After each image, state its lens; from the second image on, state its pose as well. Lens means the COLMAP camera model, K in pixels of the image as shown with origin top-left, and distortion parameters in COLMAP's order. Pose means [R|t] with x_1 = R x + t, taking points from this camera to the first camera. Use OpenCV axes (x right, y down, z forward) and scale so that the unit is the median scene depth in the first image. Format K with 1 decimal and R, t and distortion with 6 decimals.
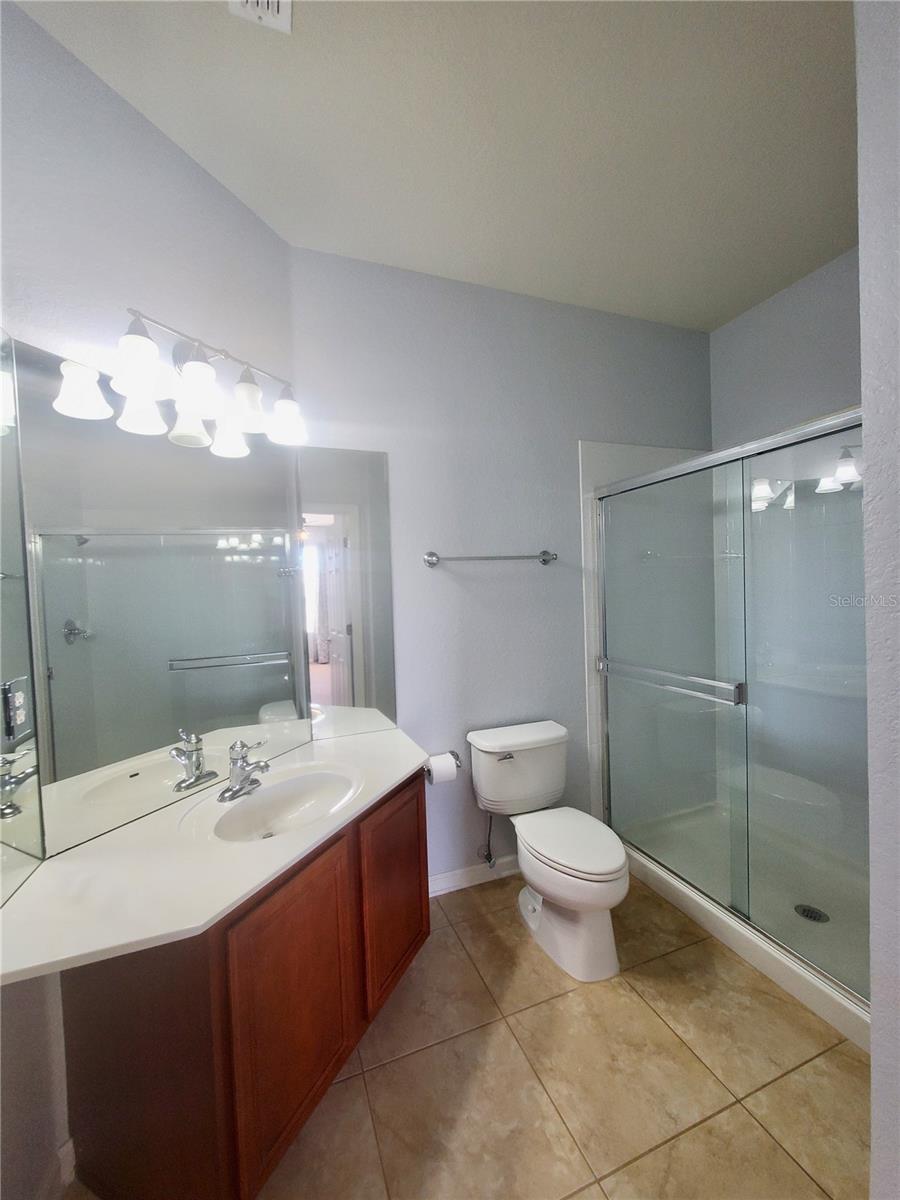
lens RADIAL K [[474.0, 0, 444.0], [0, 474.0, 602.9], [0, 0, 1]] dist [-0.004688, 0.000911]
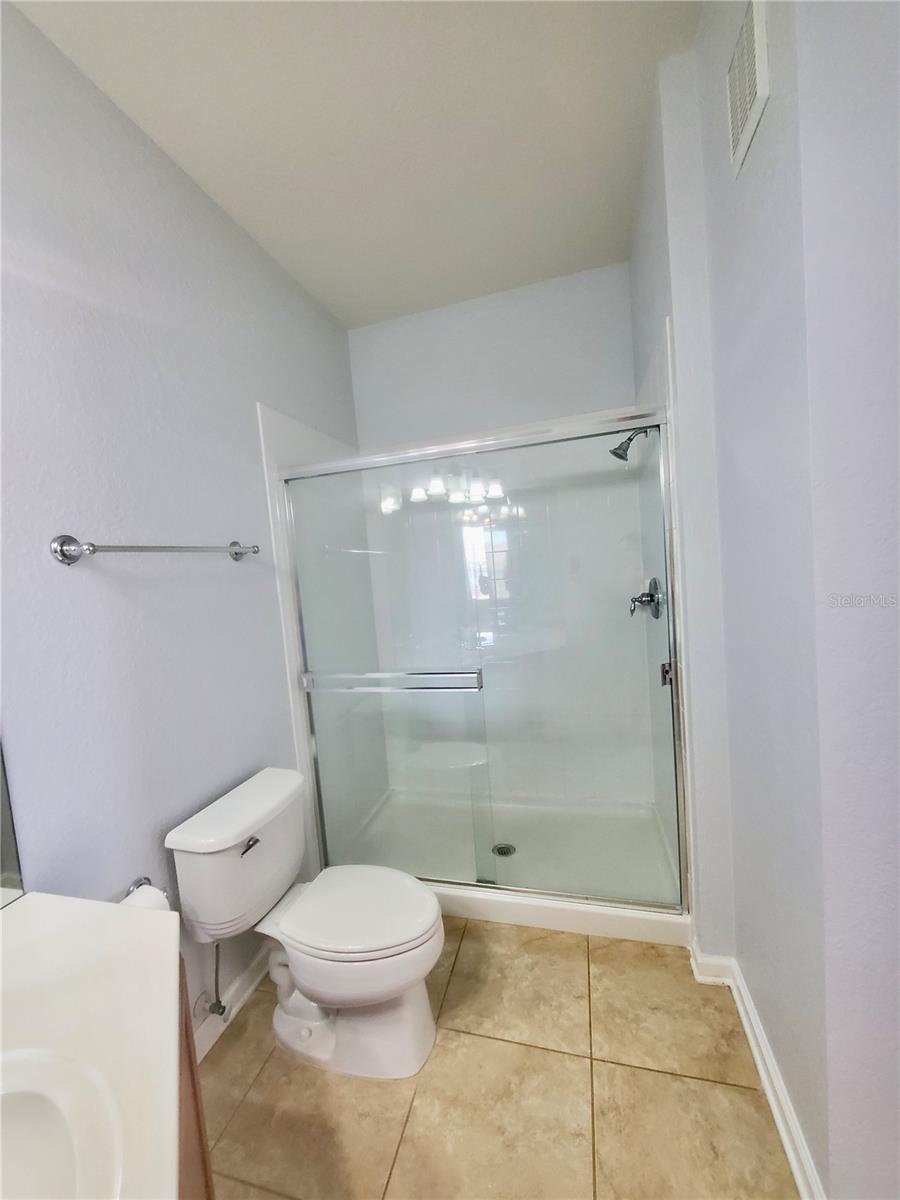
lens RADIAL K [[474.0, 0, 451.1], [0, 474.0, 599.7], [0, 0, 1]] dist [-0.004688, 0.000911]
pose [[0.590979, -0.068012, 0.803815, -0.232915], [0.074985, 0.996757, 0.029206, -0.020766], [-0.803194, 0.043014, 0.594162, 0.384363]]
